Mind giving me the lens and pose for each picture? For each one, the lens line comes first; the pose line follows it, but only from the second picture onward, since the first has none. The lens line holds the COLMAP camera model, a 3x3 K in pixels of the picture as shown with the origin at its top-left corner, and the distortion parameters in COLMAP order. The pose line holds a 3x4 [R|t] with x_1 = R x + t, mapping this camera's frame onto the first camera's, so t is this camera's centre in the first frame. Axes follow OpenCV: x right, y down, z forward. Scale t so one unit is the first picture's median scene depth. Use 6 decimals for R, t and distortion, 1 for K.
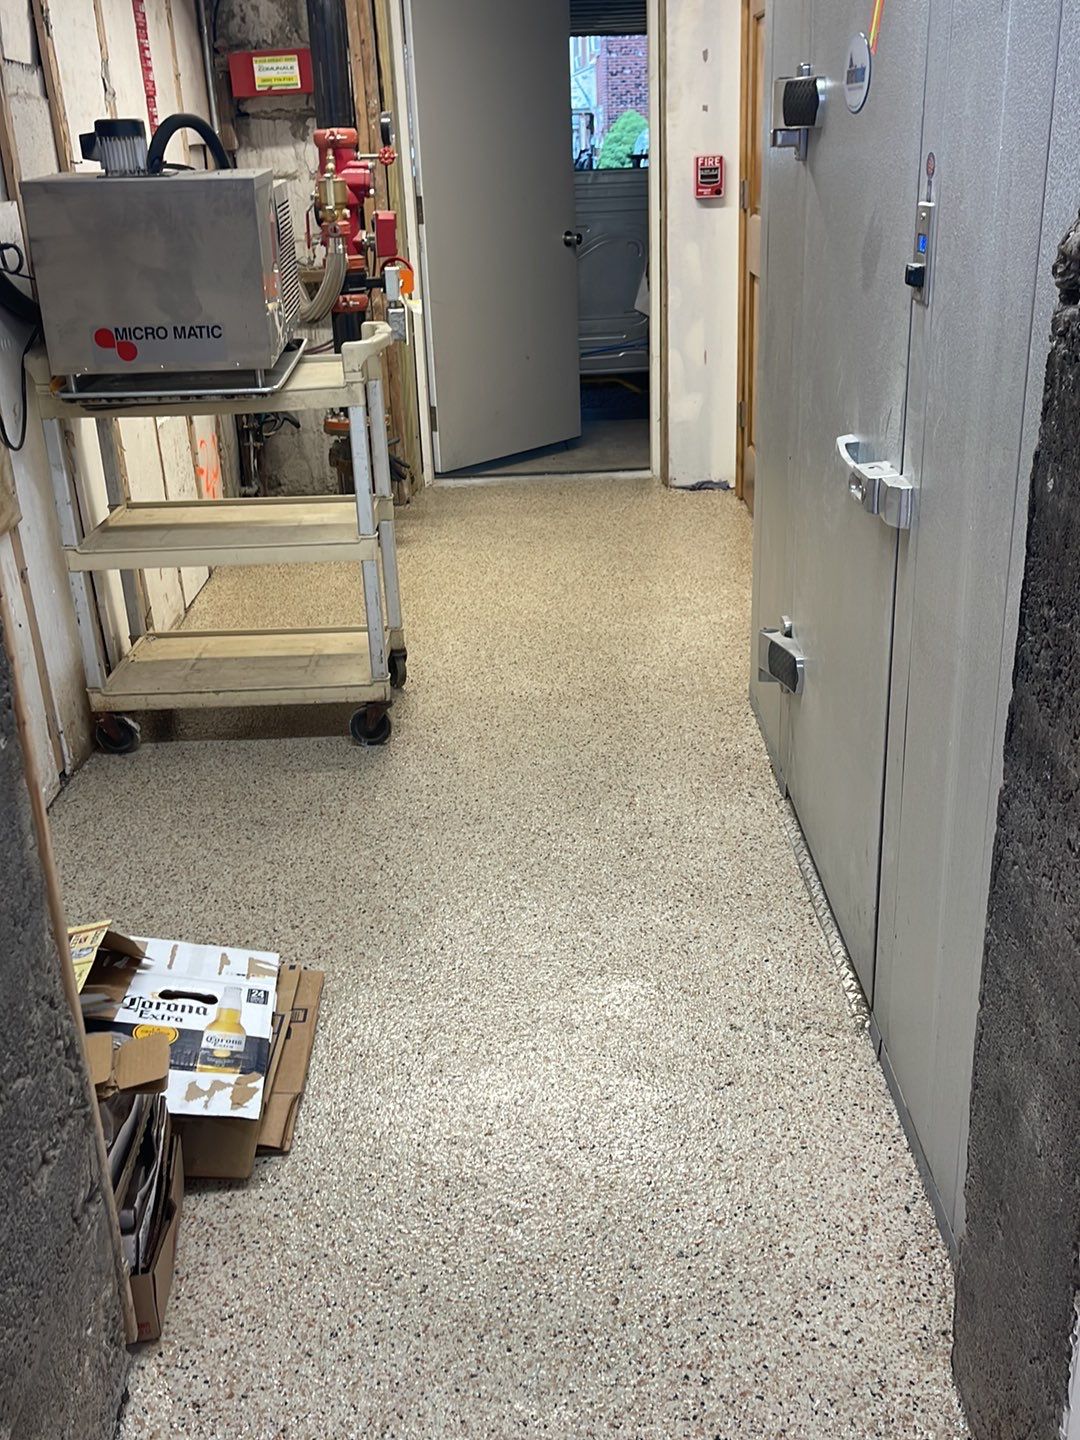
lens RADIAL K [[1390.7, 0, 518.4], [0, 1390.7, 719.5], [0, 0, 1]] dist [0.037233, 0.031996]
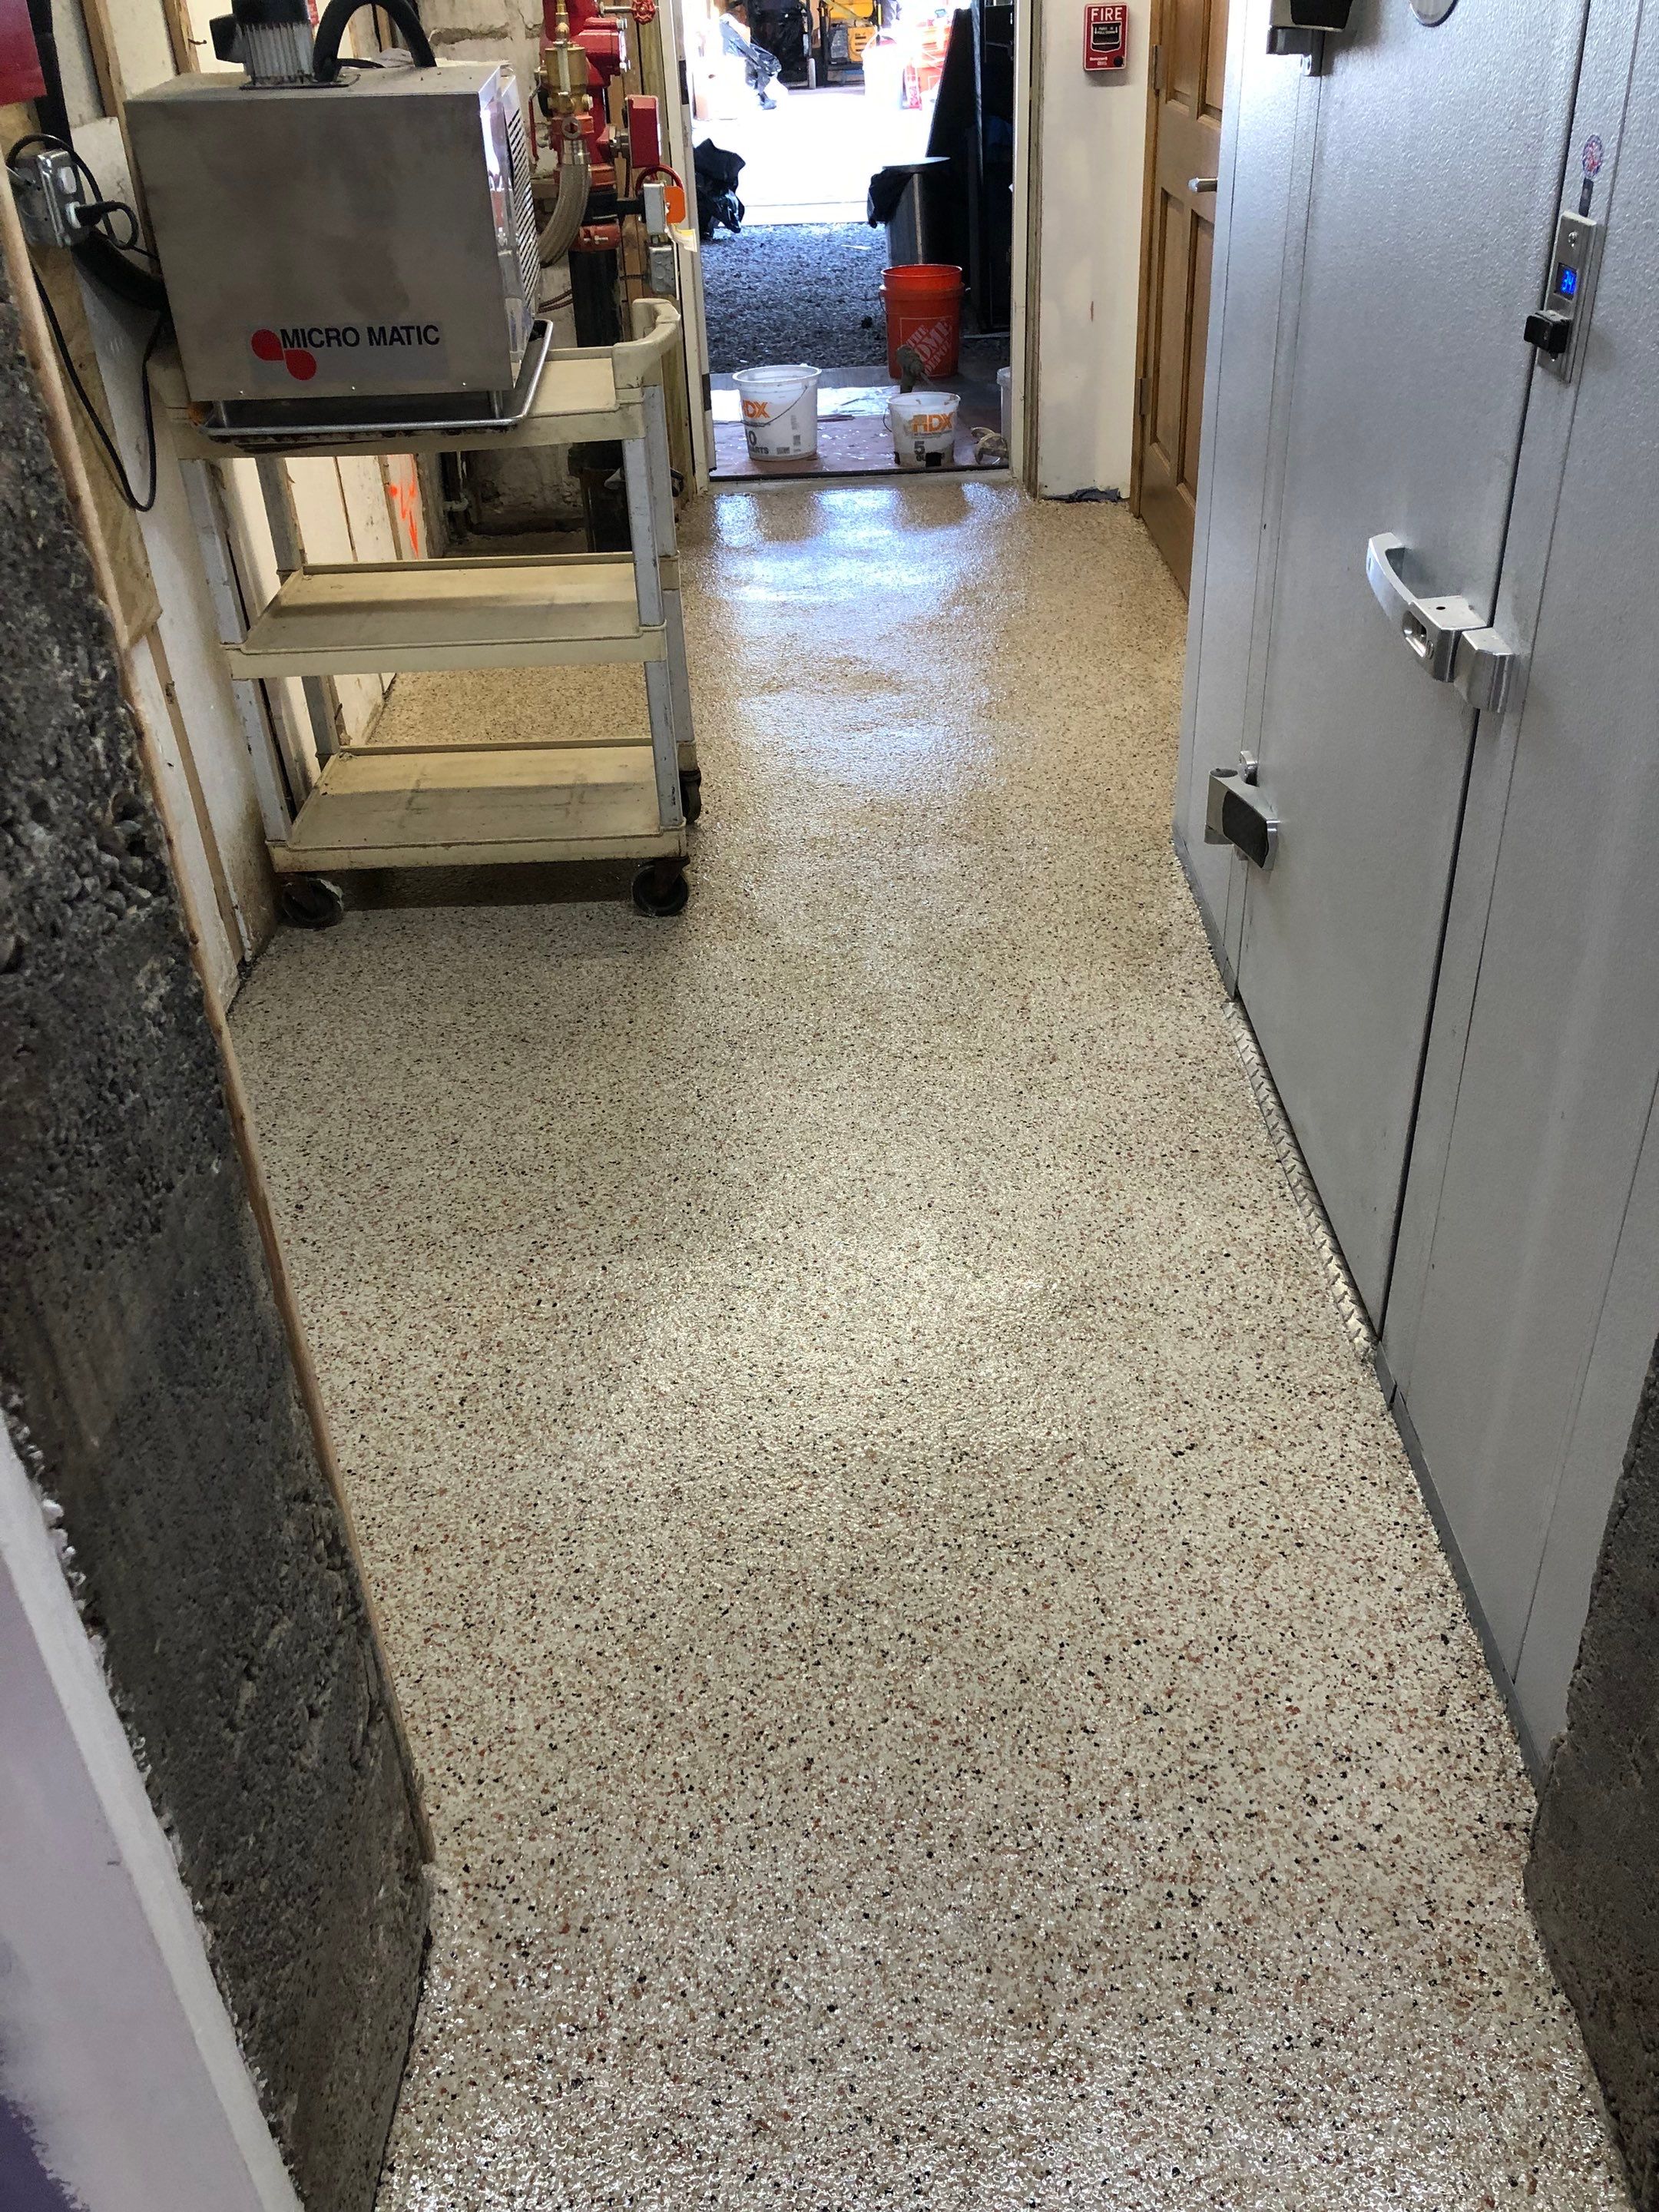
lens RADIAL K [[1750.8, 0, 826.8], [0, 1750.8, 1053.3], [0, 0, 1]] dist [0.030646, -0.003915]
pose [[0.999652, -0.010701, 0.024092, -0.049485], [0.006217, 0.983826, 0.179021, -0.088467], [-0.025618, -0.178809, 0.983550, 0.091676]]
